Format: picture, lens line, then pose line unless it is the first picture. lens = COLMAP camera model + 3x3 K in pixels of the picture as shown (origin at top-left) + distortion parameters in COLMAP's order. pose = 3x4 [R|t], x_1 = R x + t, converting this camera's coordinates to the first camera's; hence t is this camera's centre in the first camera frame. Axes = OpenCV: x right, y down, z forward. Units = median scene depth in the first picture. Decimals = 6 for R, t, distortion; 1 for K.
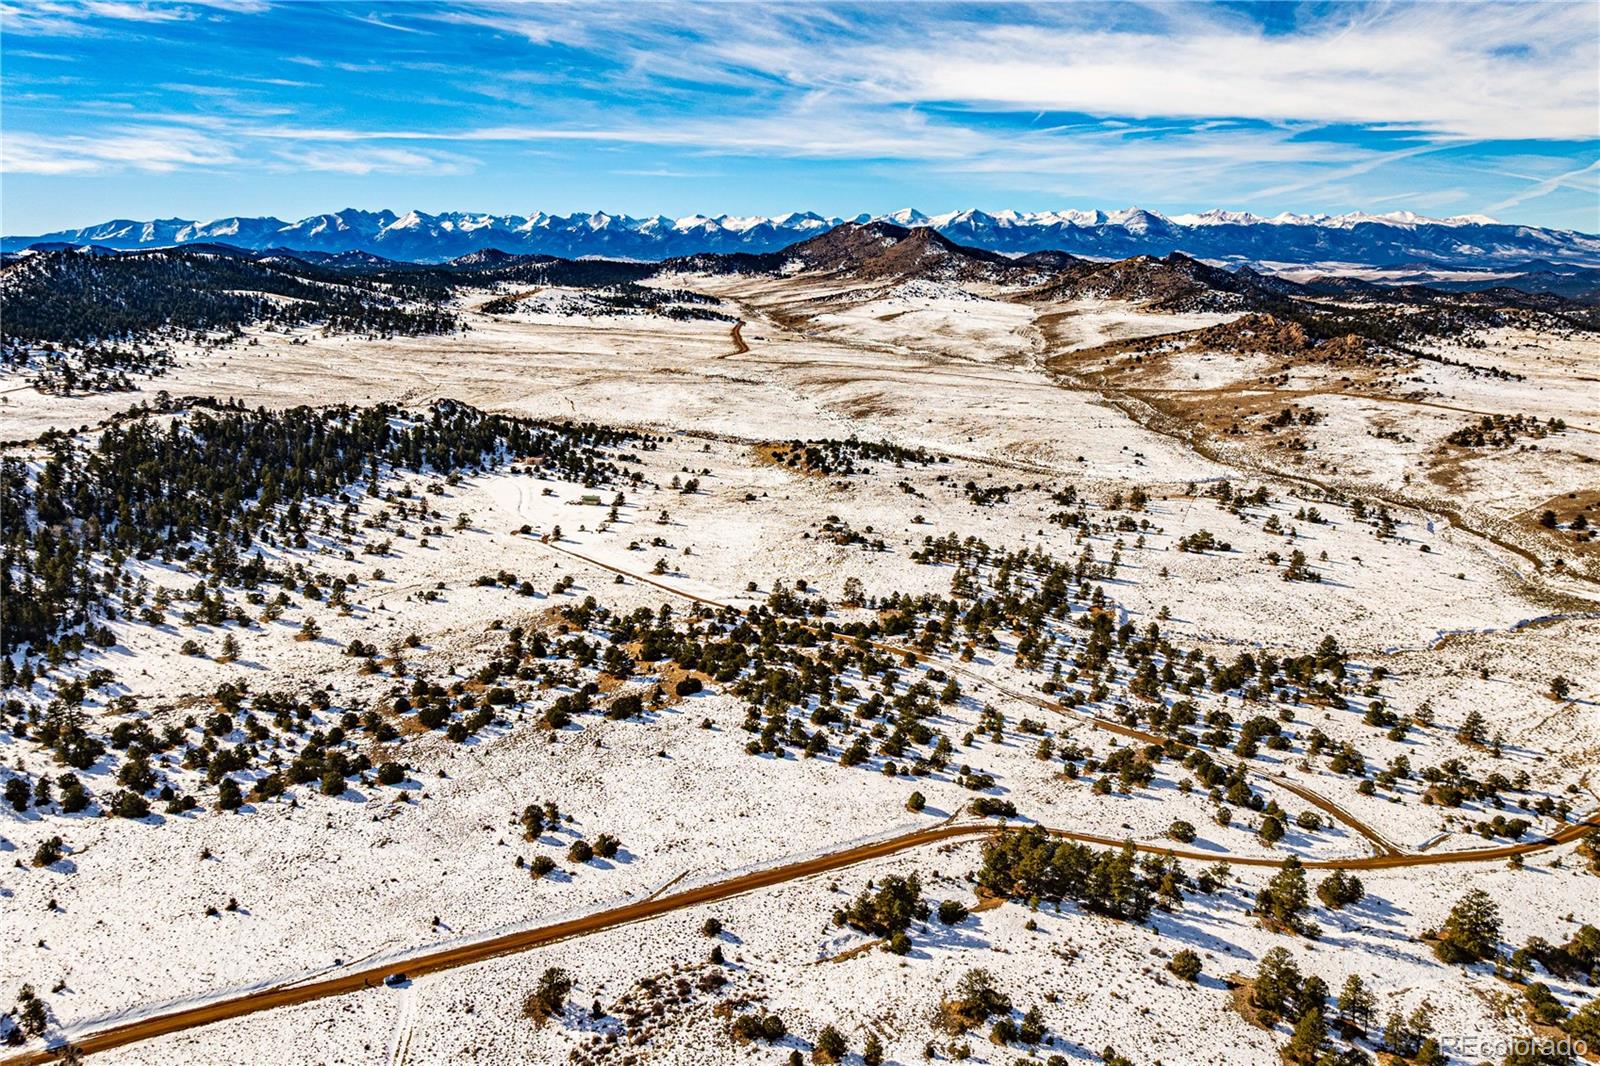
lens RADIAL K [[1131.7, 0, 792.8], [0, 1131.7, 536.2], [0, 0, 1]] dist [-0.036261, 0.023707]
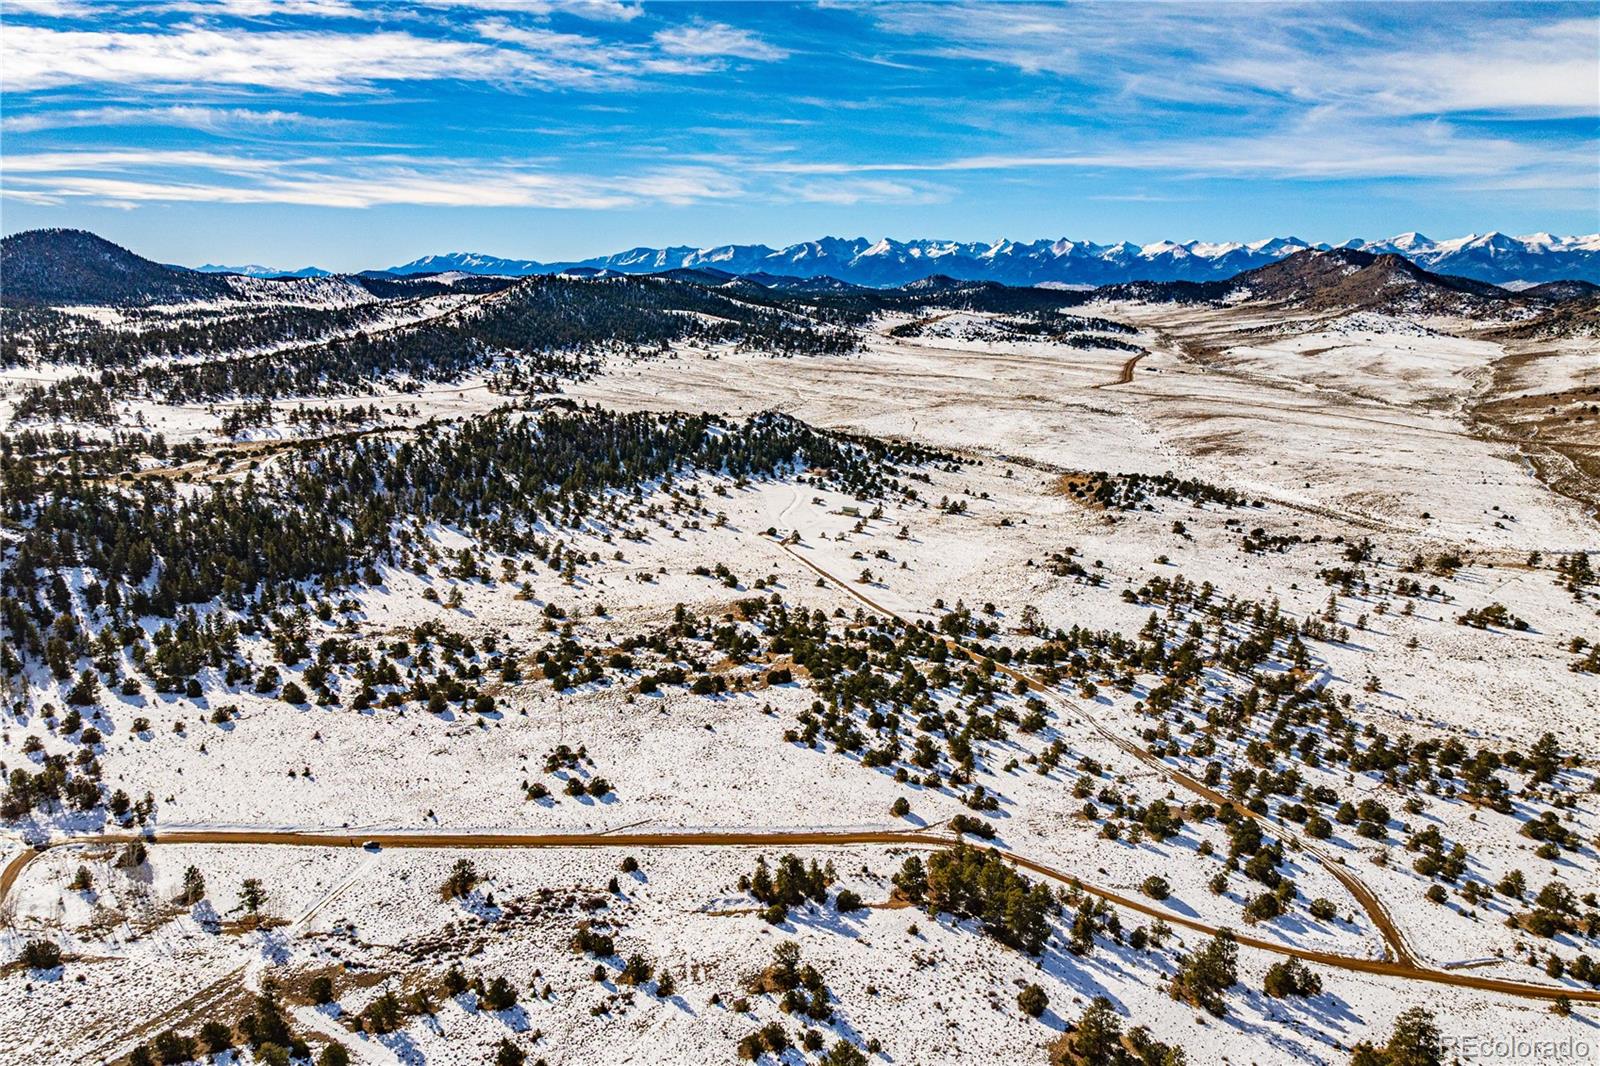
lens RADIAL K [[1131.7, 0, 790.0], [0, 1131.7, 538.5], [0, 0, 1]] dist [-0.036261, 0.023707]
pose [[0.918061, 0.091388, -0.385763, 0.201263], [-0.099101, 0.995077, -0.000112, -0.000873], [0.383853, 0.038332, 0.922598, -0.006804]]
